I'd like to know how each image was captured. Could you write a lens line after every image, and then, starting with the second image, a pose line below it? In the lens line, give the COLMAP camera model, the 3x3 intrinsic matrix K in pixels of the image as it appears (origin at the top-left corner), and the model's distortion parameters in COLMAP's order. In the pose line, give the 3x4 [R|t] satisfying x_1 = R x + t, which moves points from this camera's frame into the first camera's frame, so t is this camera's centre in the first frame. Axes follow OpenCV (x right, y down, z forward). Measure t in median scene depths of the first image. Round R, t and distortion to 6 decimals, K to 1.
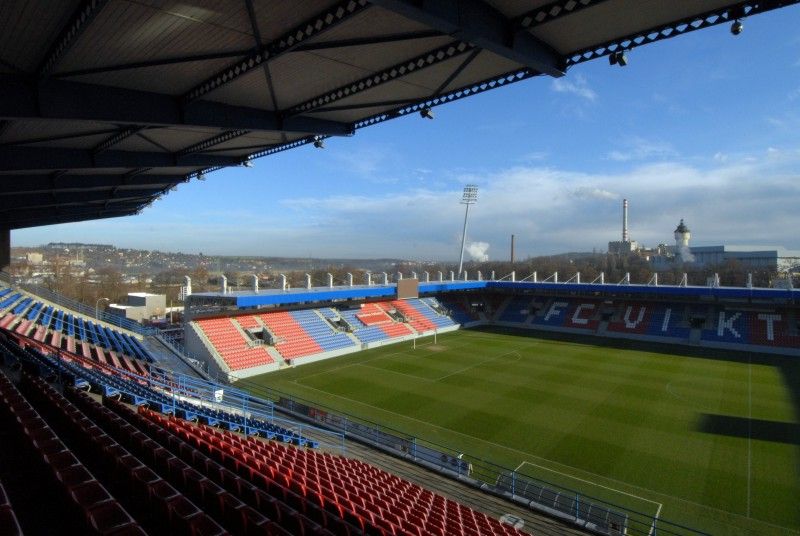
lens RADIAL K [[415.0, 0, 399.0], [0, 415.0, 267.0], [0, 0, 1]] dist [0.038134, -0.045009]
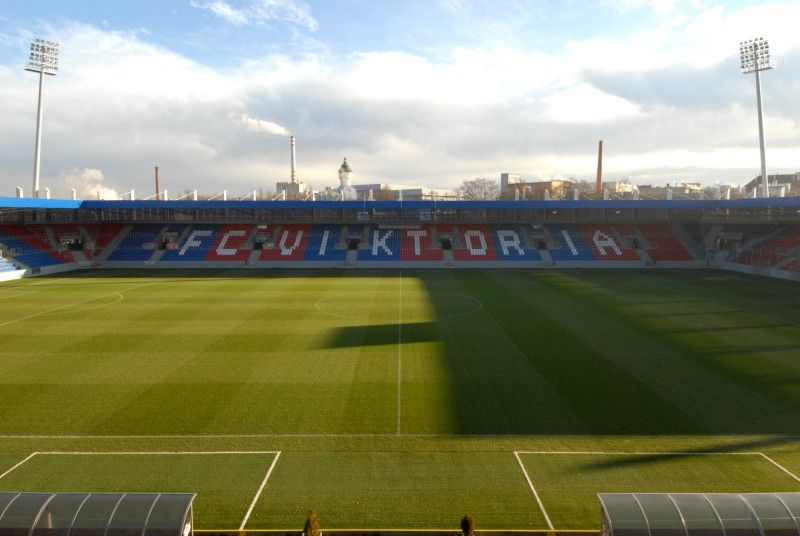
lens RADIAL K [[501.6, 0, 400.0], [0, 501.6, 268.0], [0, 0, 1]] dist [0.057388, -0.059728]
pose [[0.767025, -0.070132, 0.637772, 0.100222], [0.006067, 0.994757, 0.102090, 0.074079], [-0.641588, -0.074436, 0.763429, 0.113295]]
